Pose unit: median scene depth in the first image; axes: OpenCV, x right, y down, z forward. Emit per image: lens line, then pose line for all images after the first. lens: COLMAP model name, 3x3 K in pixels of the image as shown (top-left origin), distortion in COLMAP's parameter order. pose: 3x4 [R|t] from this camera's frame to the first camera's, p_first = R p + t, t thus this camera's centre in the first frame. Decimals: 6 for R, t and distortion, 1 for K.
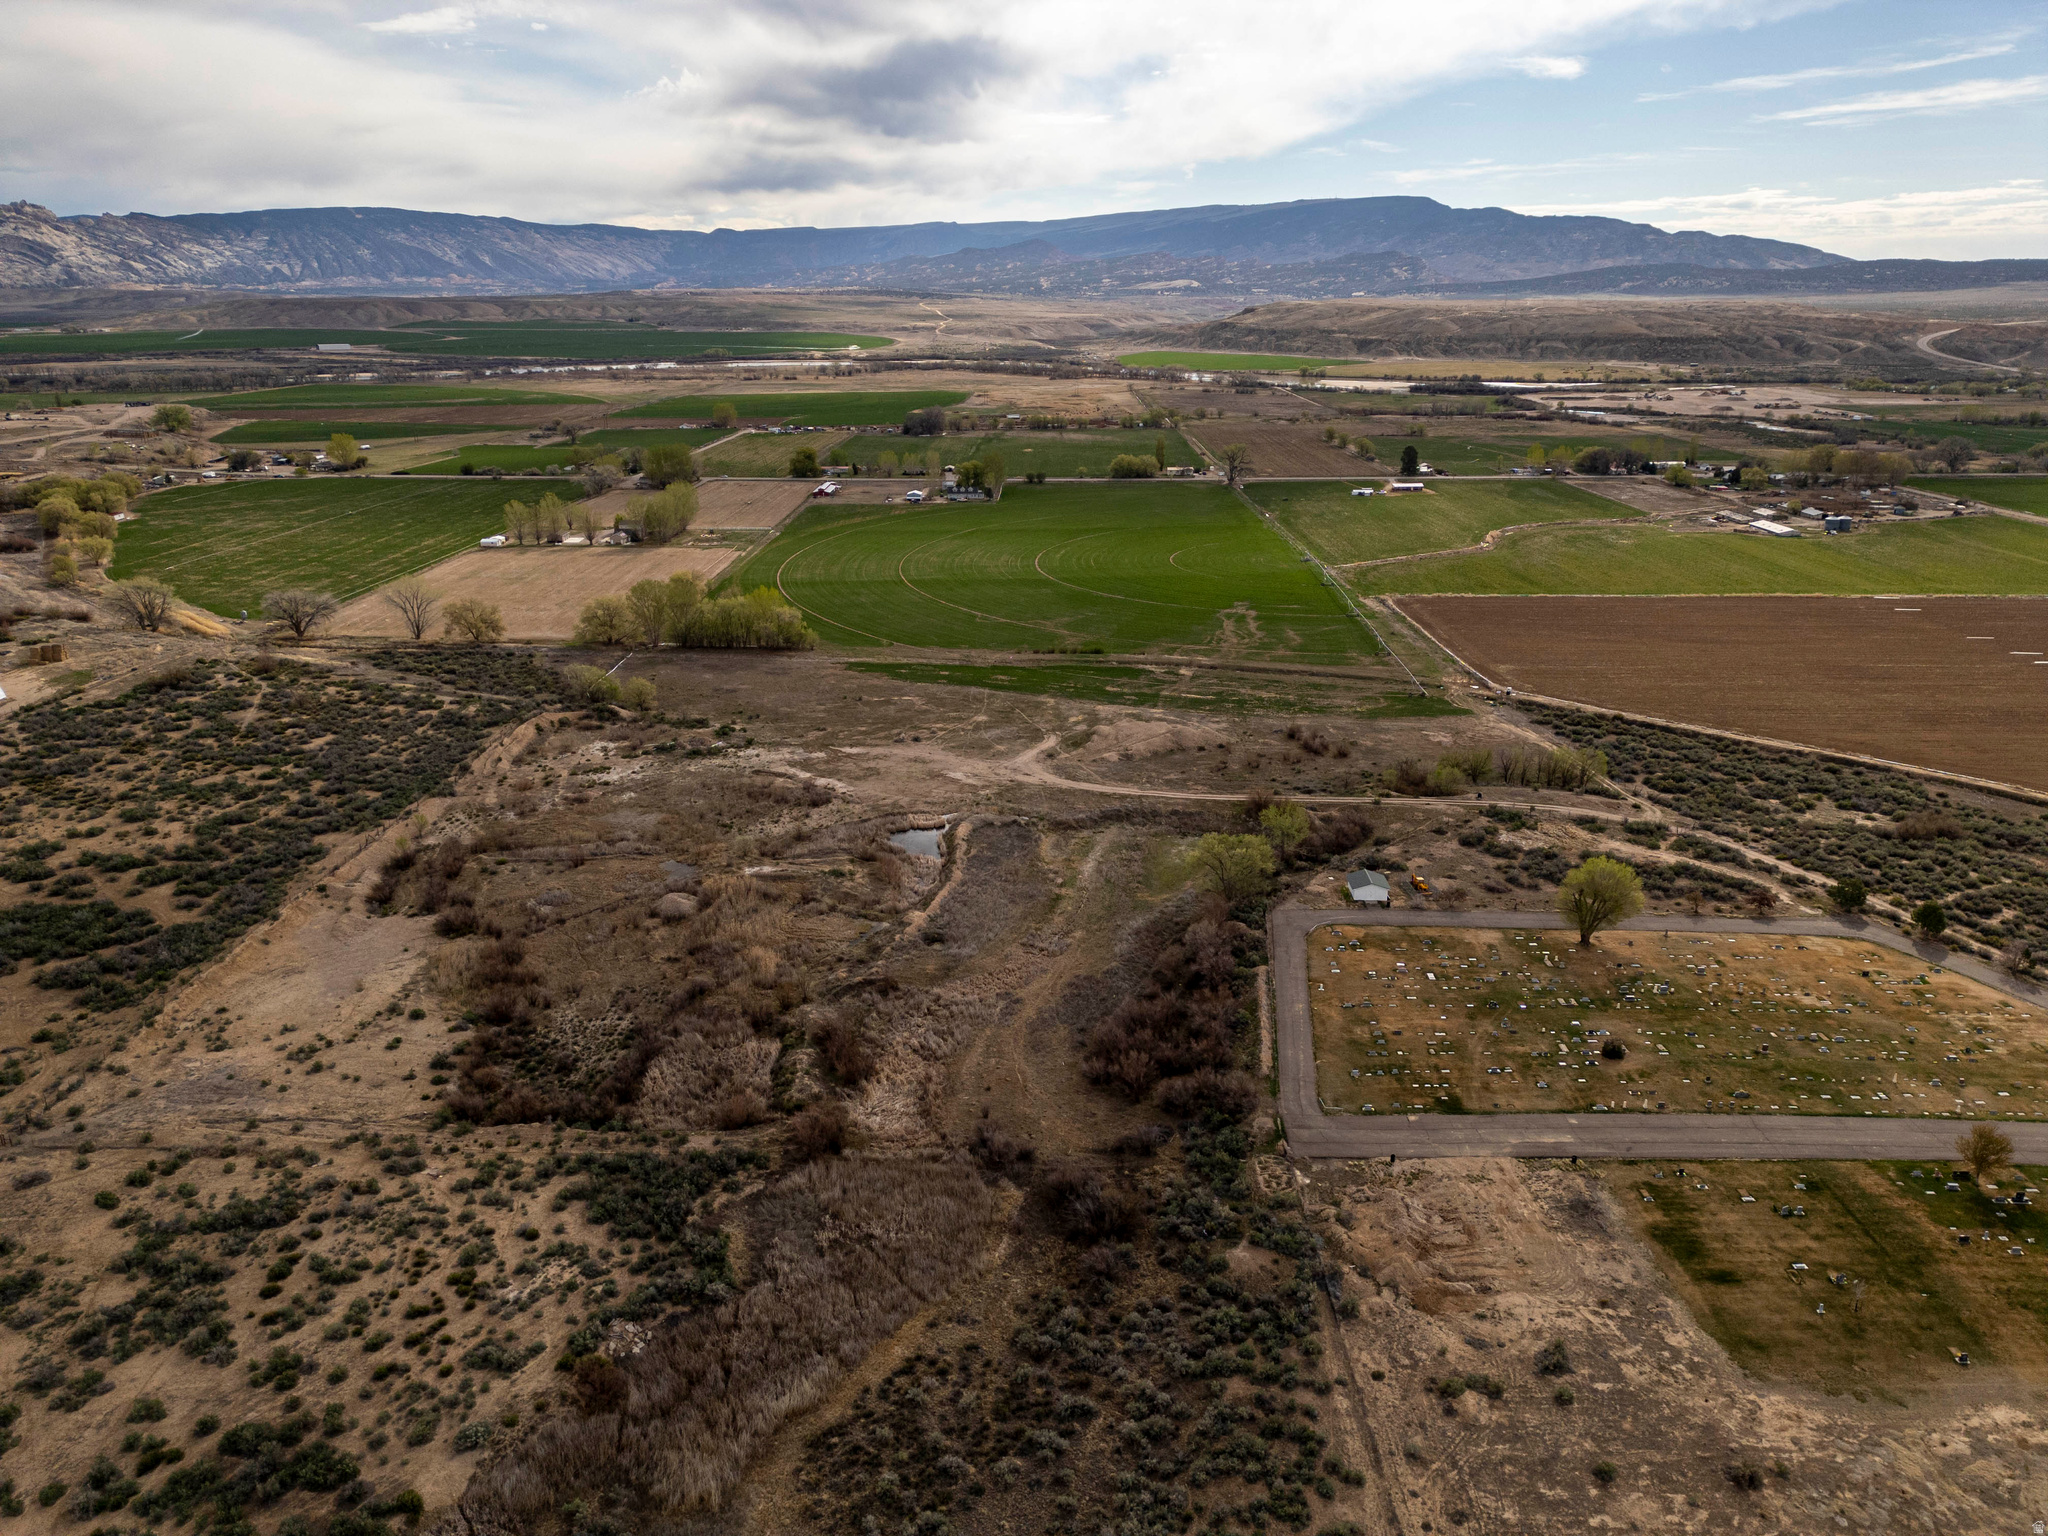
lens RADIAL K [[1430.4, 0, 1031.1], [0, 1430.4, 782.9], [0, 0, 1]] dist [0.063264, -0.045784]
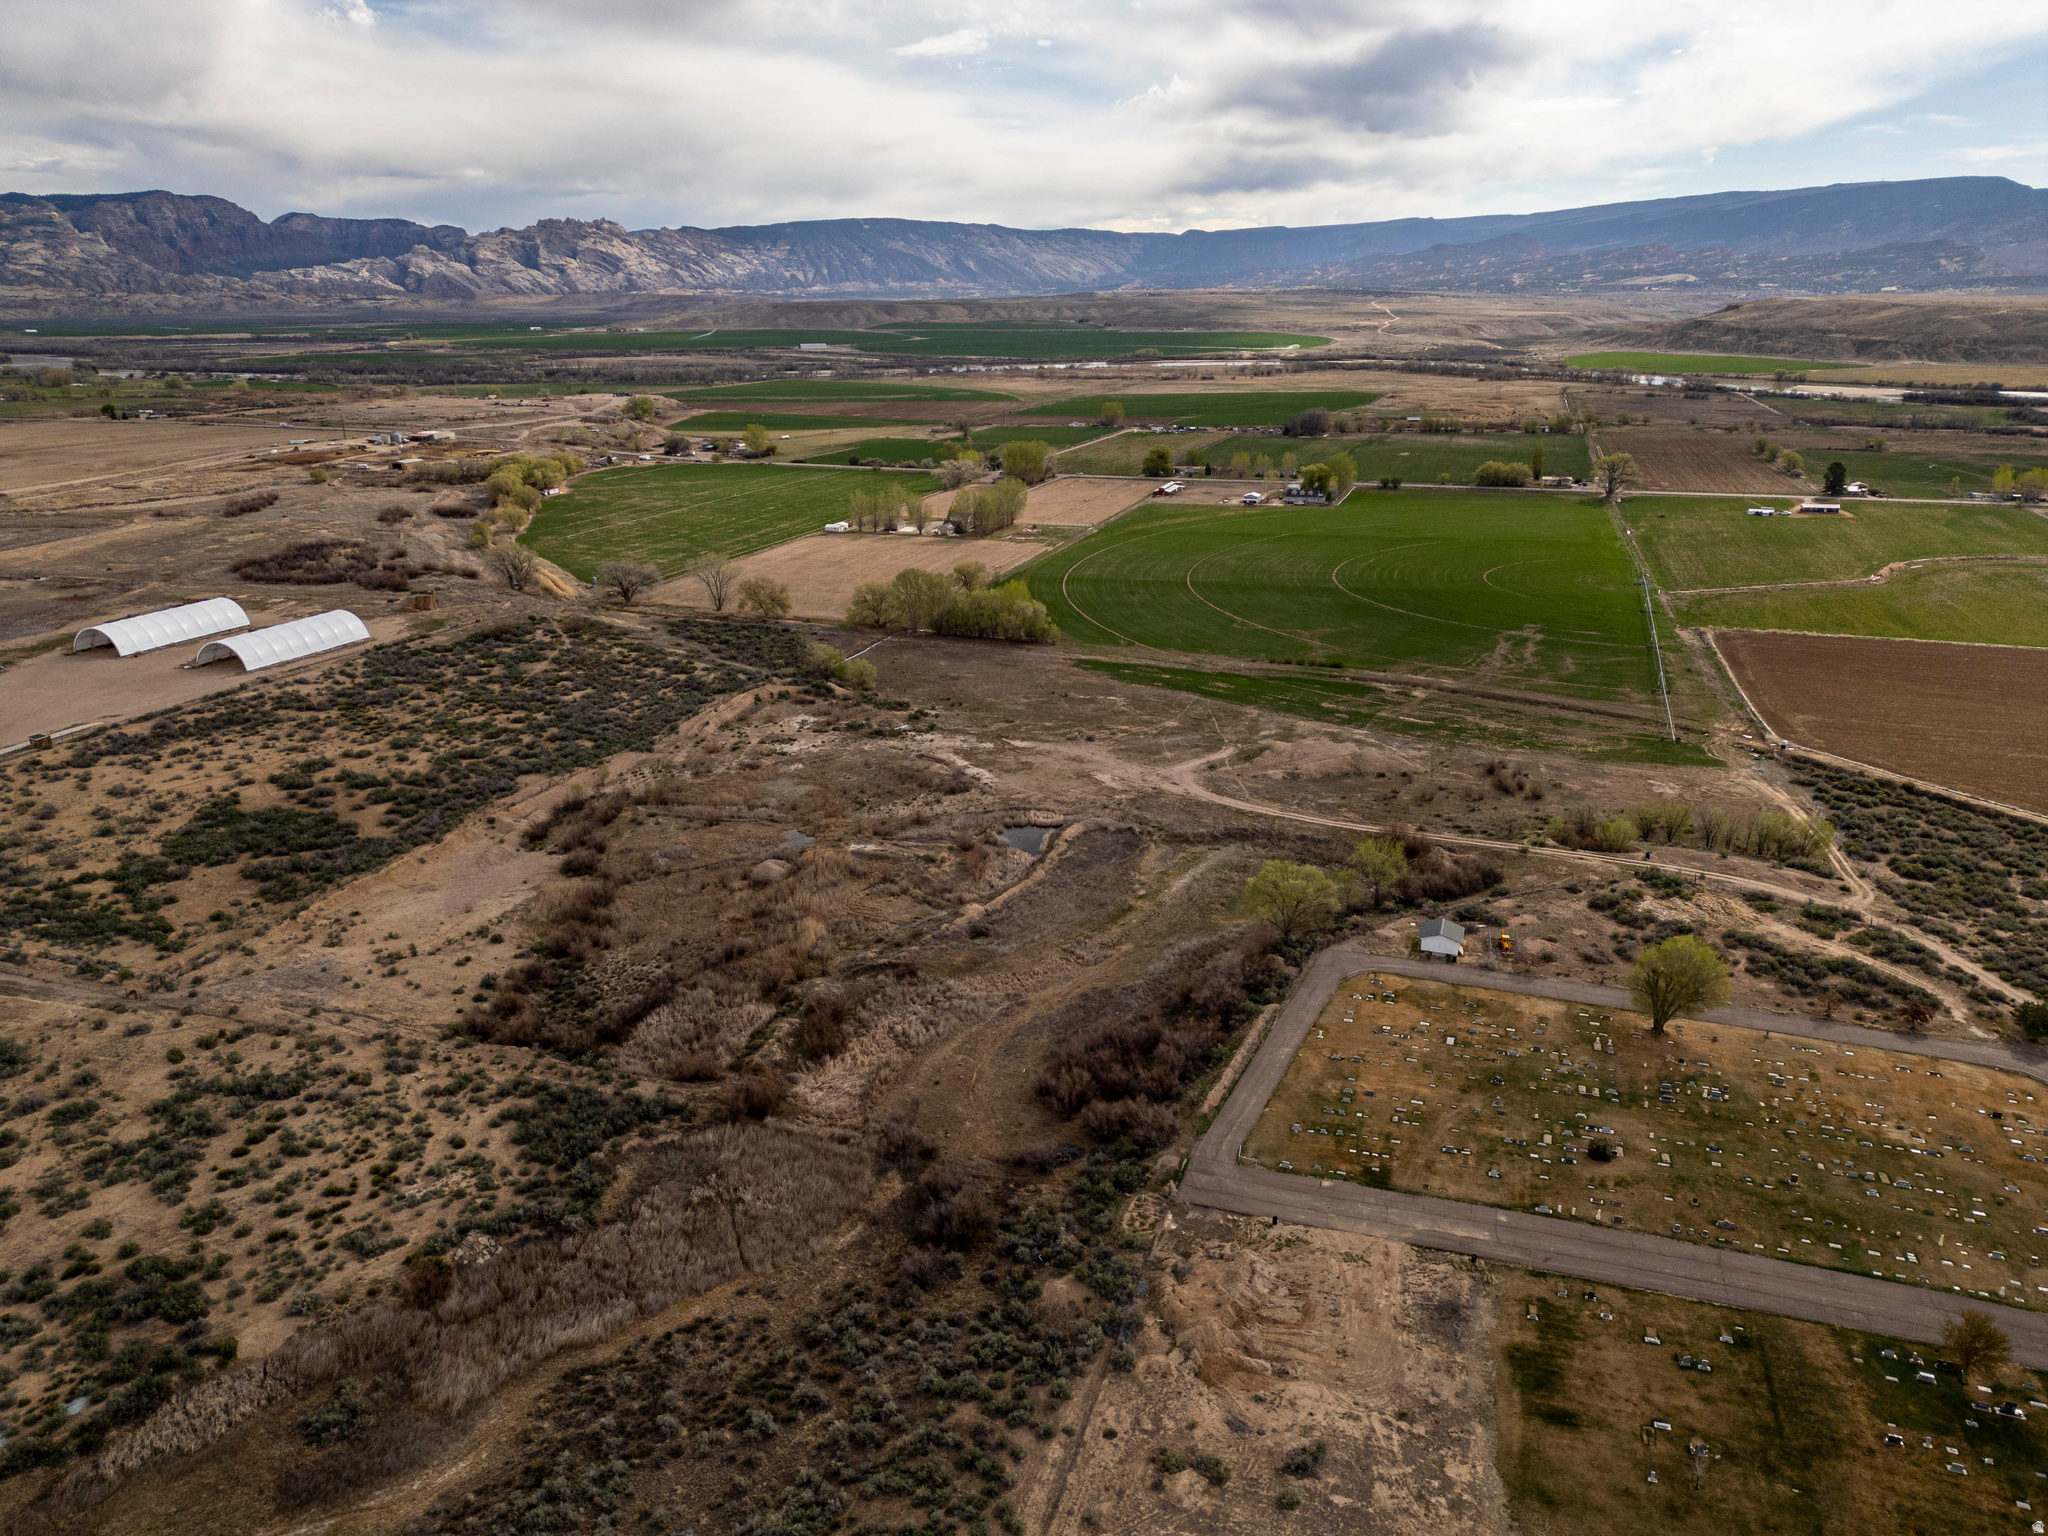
lens RADIAL K [[1430.4, 0, 1022.6], [0, 1430.4, 772.6], [0, 0, 1]] dist [0.063264, -0.045784]
pose [[0.952952, 0.094998, -0.287850, 0.214454], [-0.096768, 0.995274, 0.008106, -0.013370], [0.287260, 0.020130, 0.957641, 0.031916]]
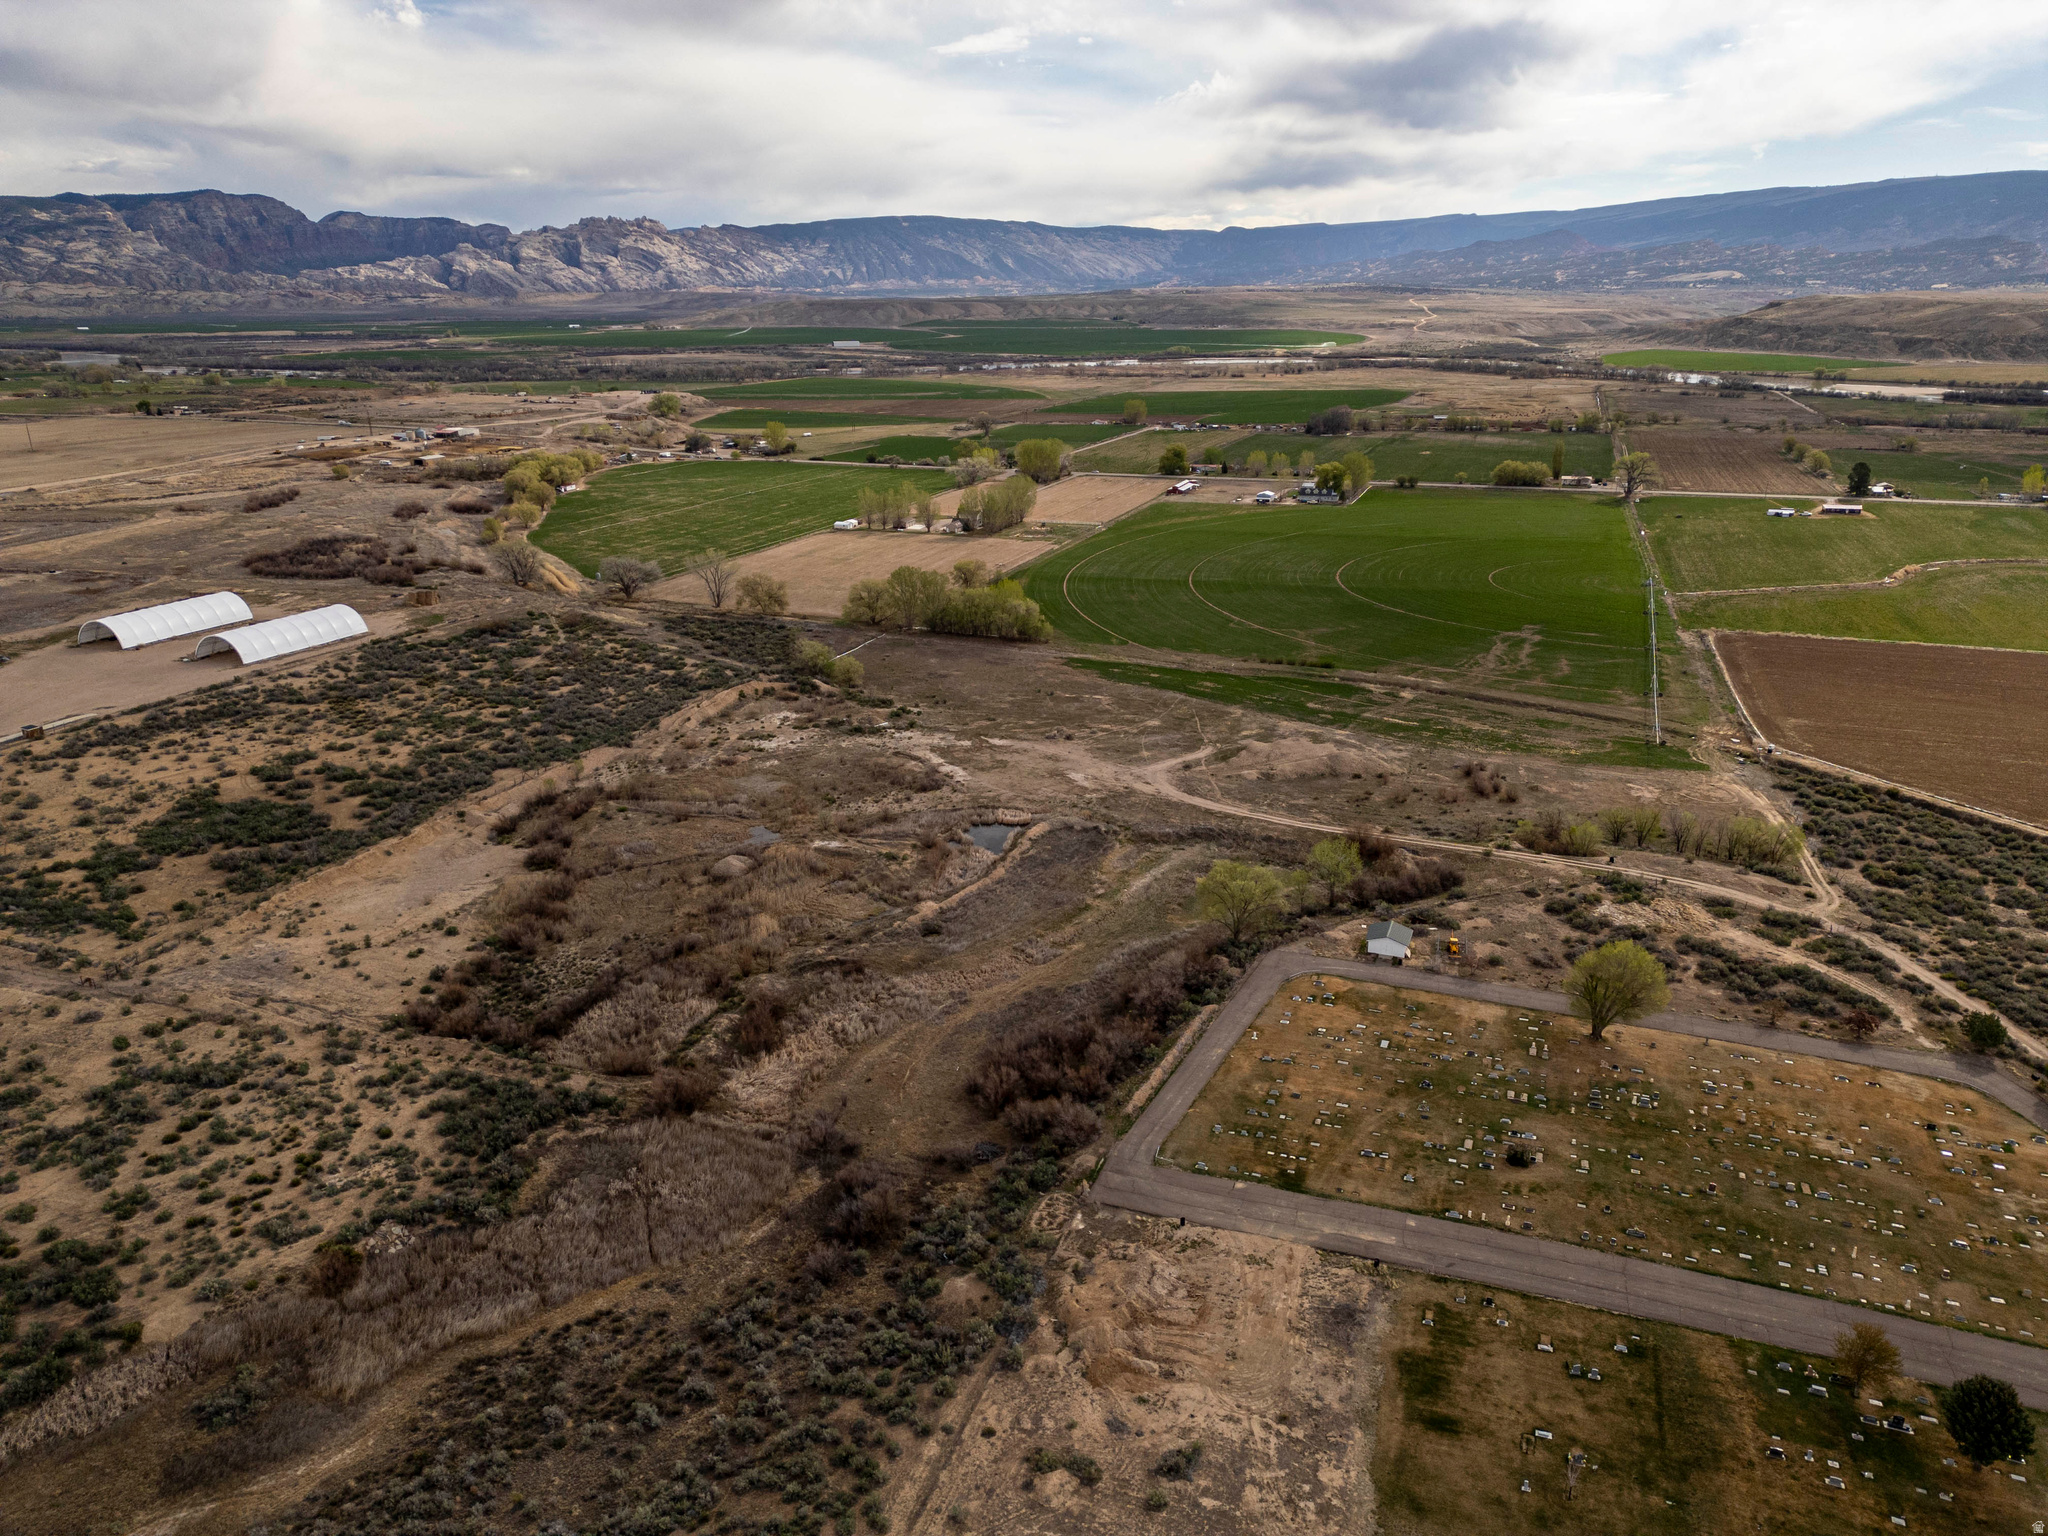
lens RADIAL K [[1430.4, 0, 1021.4], [0, 1430.4, 769.1], [0, 0, 1]] dist [0.063264, -0.045784]
pose [[0.944649, 0.102568, -0.311637, 0.263173], [-0.104667, 0.994457, 0.010030, -0.019216], [0.310938, 0.023143, 0.950148, 0.046218]]
